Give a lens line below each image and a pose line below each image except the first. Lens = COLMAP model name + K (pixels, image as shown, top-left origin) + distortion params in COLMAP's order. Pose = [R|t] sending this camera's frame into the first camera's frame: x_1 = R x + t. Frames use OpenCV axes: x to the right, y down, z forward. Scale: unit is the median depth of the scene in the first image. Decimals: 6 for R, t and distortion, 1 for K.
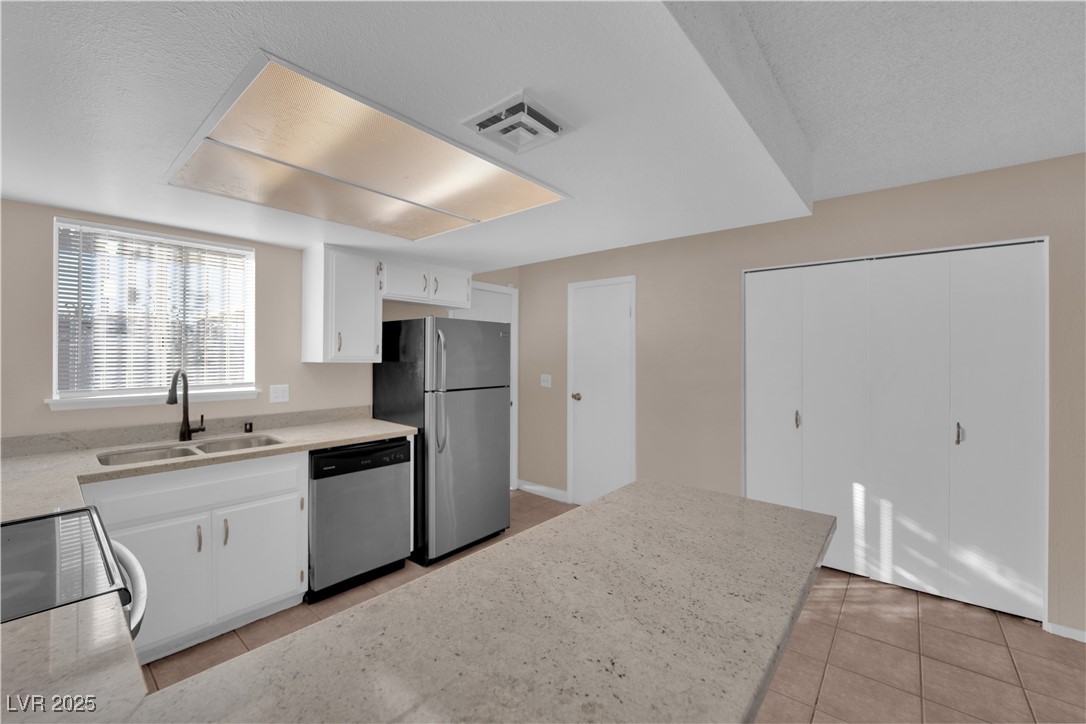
lens RADIAL K [[436.4, 0, 543.6], [0, 436.4, 356.2], [0, 0, 1]] dist [-0.006106, -0.006327]
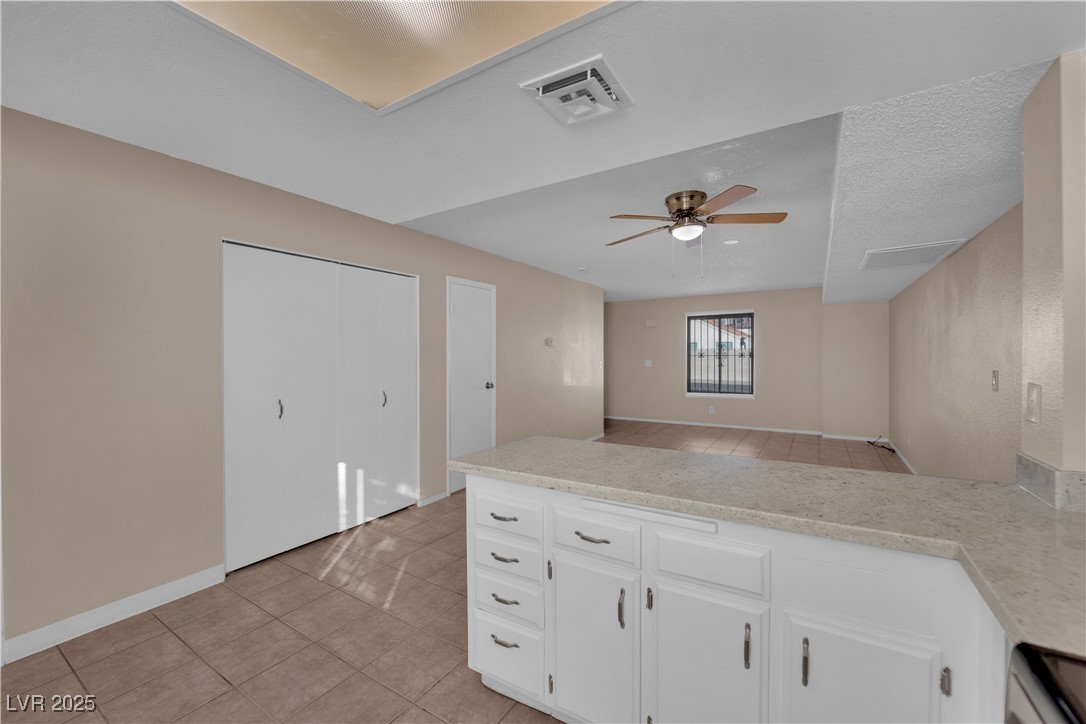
lens RADIAL K [[436.4, 0, 543.6], [0, 436.4, 356.2], [0, 0, 1]] dist [-0.006106, -0.006327]
pose [[-0.138836, -0.007464, 0.990287, -0.541140], [0.006630, 0.999942, 0.008466, 0.025899], [-0.990293, 0.007741, -0.138778, 0.648465]]
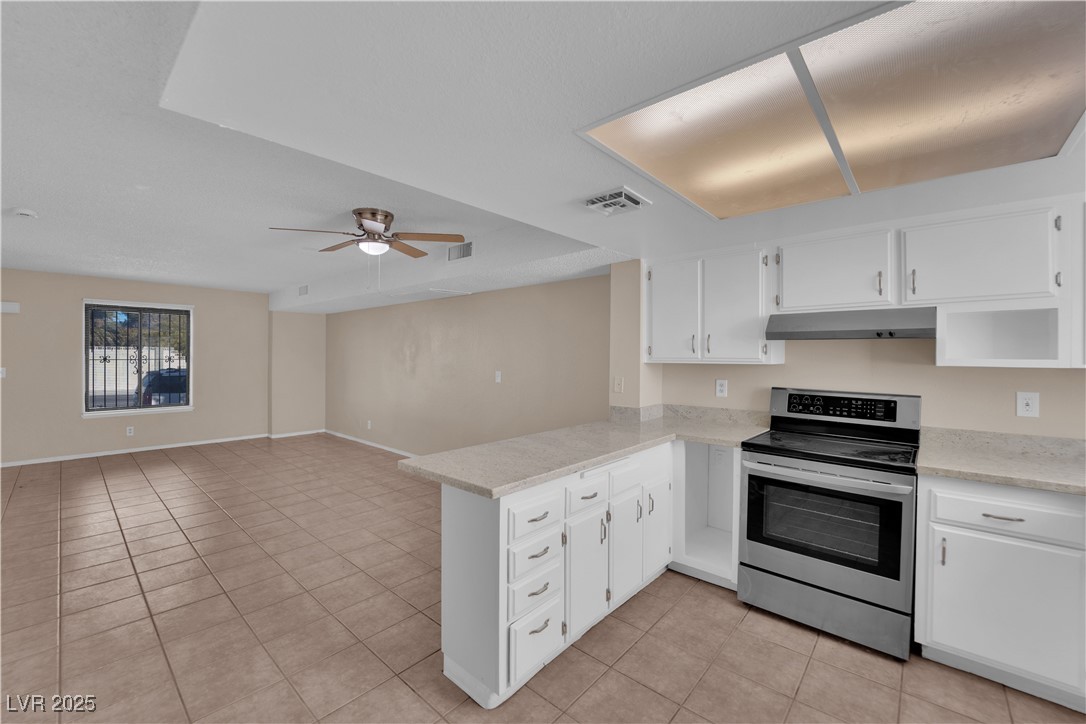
lens RADIAL K [[438.3, 0, 542.9], [0, 438.3, 356.4], [0, 0, 1]] dist [-0.014635, -0.000522]
pose [[-0.999533, -0.010985, 0.028529, 0.074511], [-0.010823, 0.999925, 0.005804, -0.001723], [-0.028591, 0.005492, -0.999576, 1.338783]]
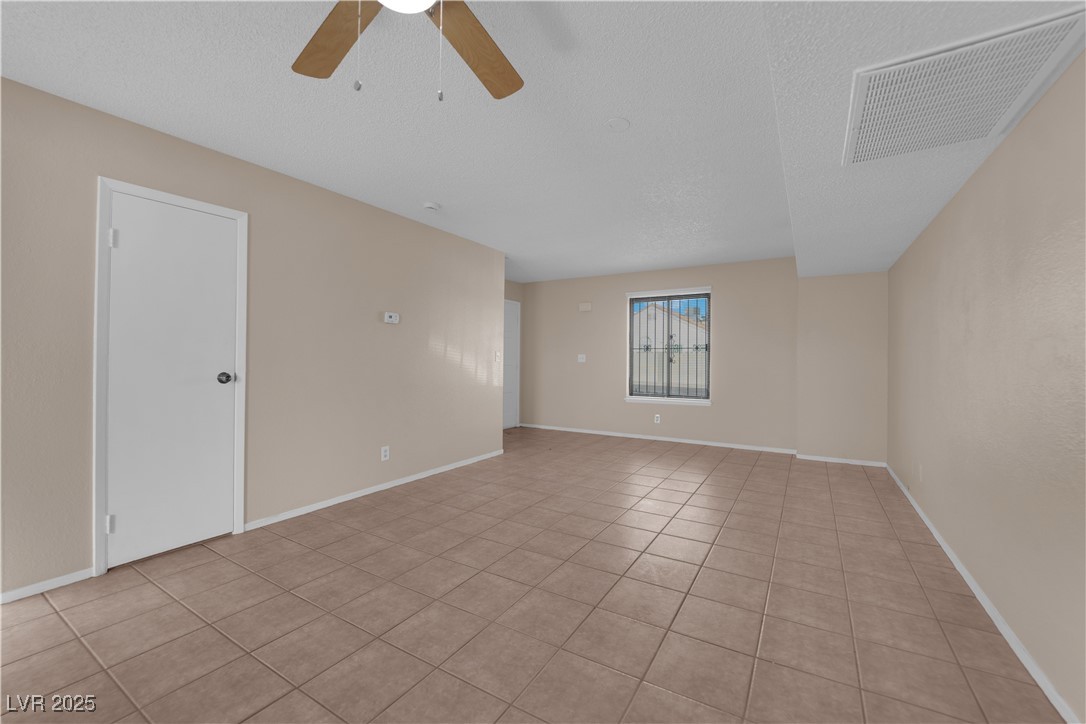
lens RADIAL K [[436.4, 0, 543.6], [0, 436.4, 356.2], [0, 0, 1]] dist [-0.006106, -0.006327]
pose [[-0.152509, -0.000556, 0.988302, 0.113929], [-0.004489, 0.999990, -0.000130, 0.105316], [-0.988292, -0.004456, -0.152510, -0.002274]]
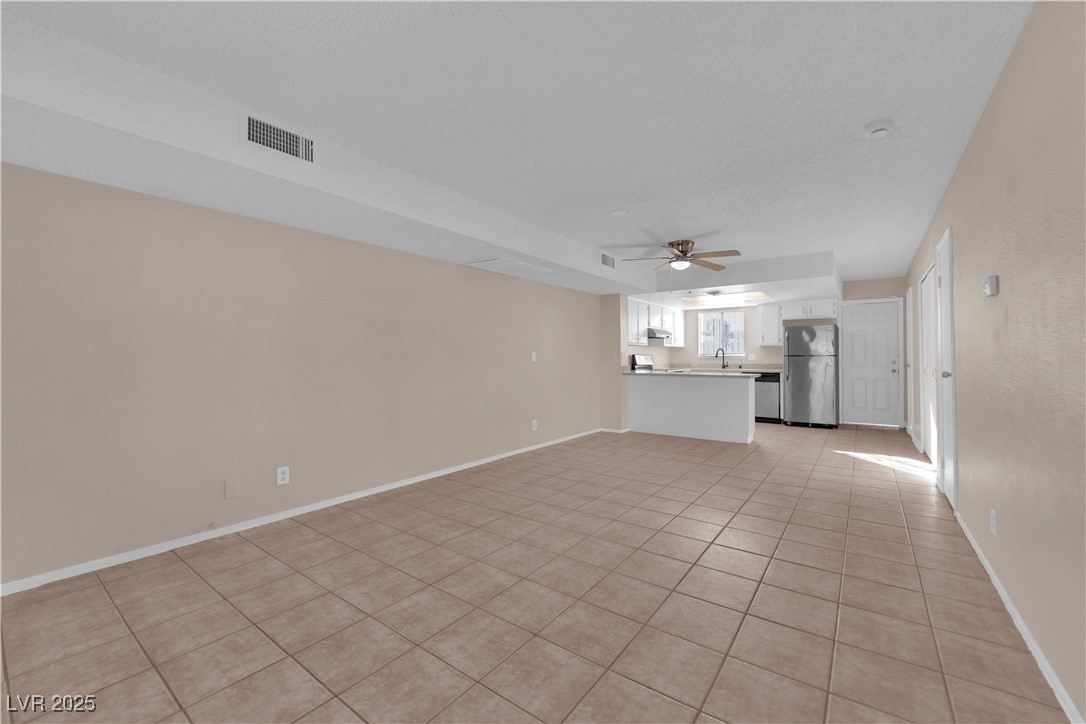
lens RADIAL K [[436.4, 0, 543.6], [0, 436.4, 356.2], [0, 0, 1]] dist [-0.006106, -0.006327]
pose [[0.062779, -0.009697, -0.997980, 2.497585], [0.002129, 0.999952, -0.009582, 0.119057], [0.998025, -0.001523, 0.062796, -0.645586]]
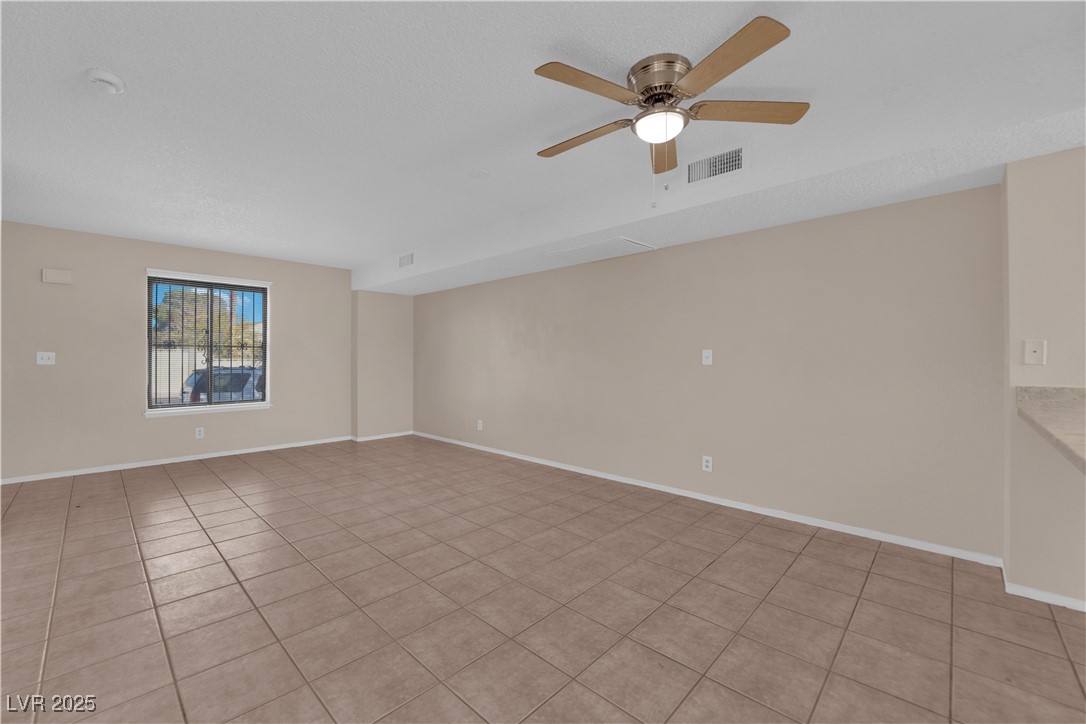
lens RADIAL K [[436.4, 0, 543.6], [0, 436.4, 356.2], [0, 0, 1]] dist [-0.006106, -0.006327]
pose [[-0.998154, -0.005228, 0.060503, 0.764189], [-0.005480, 0.999977, -0.004004, 0.104773], [-0.060481, -0.004328, -0.998160, 0.871402]]
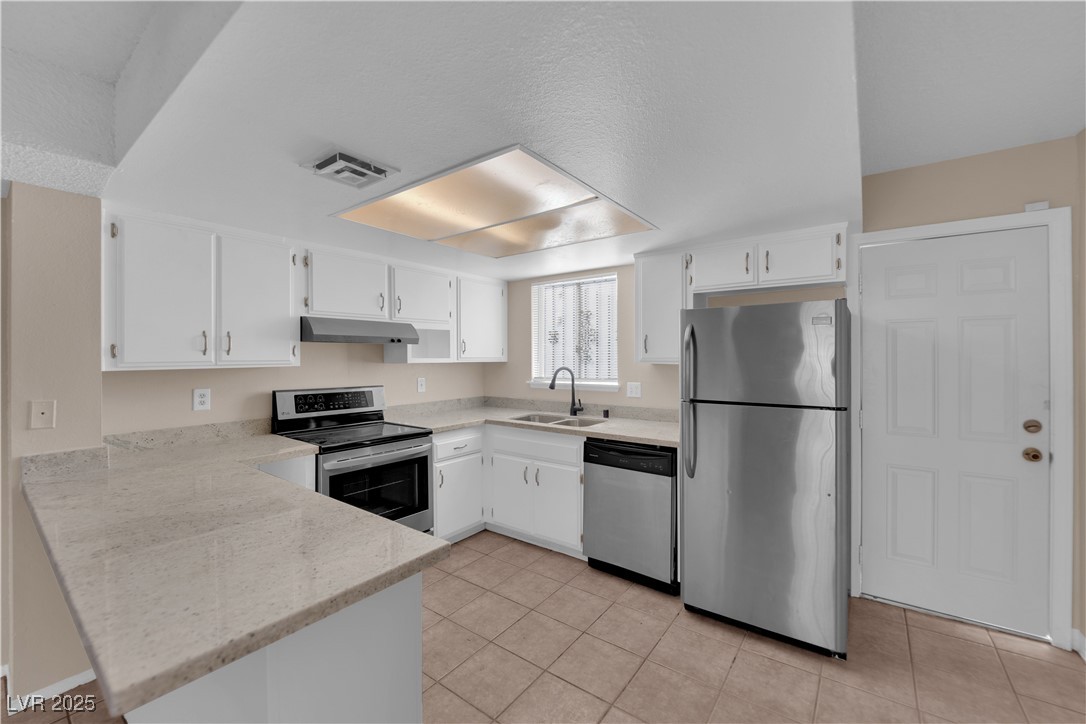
lens RADIAL K [[438.3, 0, 542.9], [0, 438.3, 356.4], [0, 0, 1]] dist [-0.014635, -0.000522]
pose [[0.060402, -0.005525, -0.998159, 0.631965], [0.003581, 0.999979, -0.005319, 0.001810], [0.998168, -0.003253, 0.060420, 0.776831]]
